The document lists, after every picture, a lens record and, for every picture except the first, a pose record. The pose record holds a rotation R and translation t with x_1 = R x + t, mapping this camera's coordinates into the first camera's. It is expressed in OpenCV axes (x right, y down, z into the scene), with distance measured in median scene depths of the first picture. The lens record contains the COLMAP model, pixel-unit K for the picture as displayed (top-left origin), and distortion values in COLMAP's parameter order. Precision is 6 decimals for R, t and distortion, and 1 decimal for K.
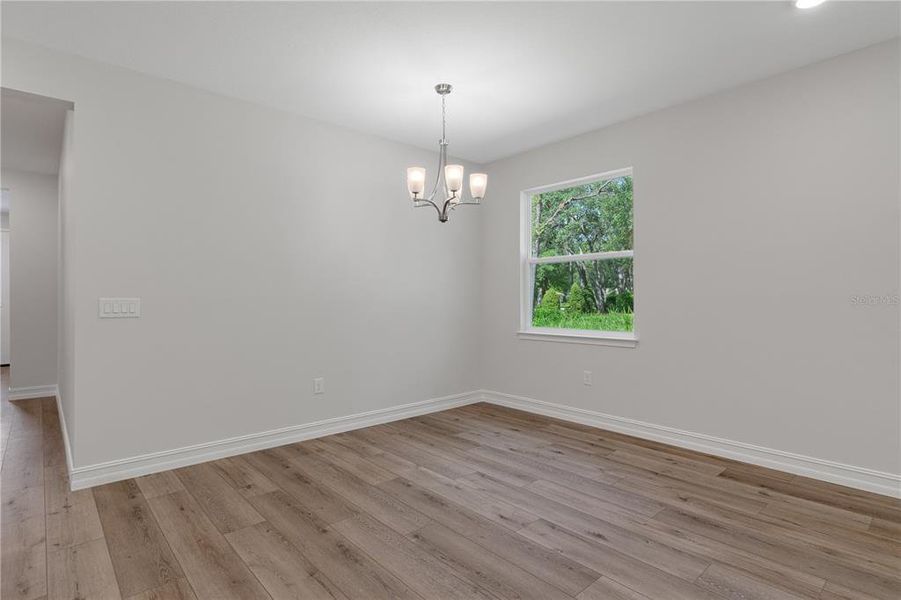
lens RADIAL K [[455.7, 0, 450.5], [0, 455.7, 300.0], [0, 0, 1]] dist [-0.000561, -0.000585]
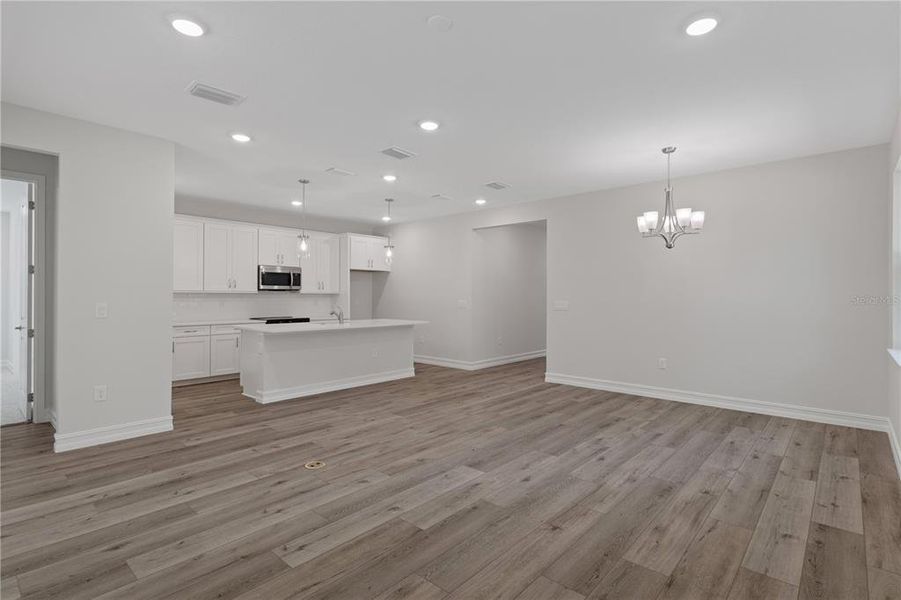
lens RADIAL K [[439.8, 0, 454.4], [0, 439.8, 297.5], [0, 0, 1]] dist [0.004092, -0.001330]
pose [[0.113992, 0.005825, -0.993465, 1.286525], [-0.006741, 0.999964, 0.005090, -0.028777], [0.993459, 0.006117, 0.114027, 0.236621]]
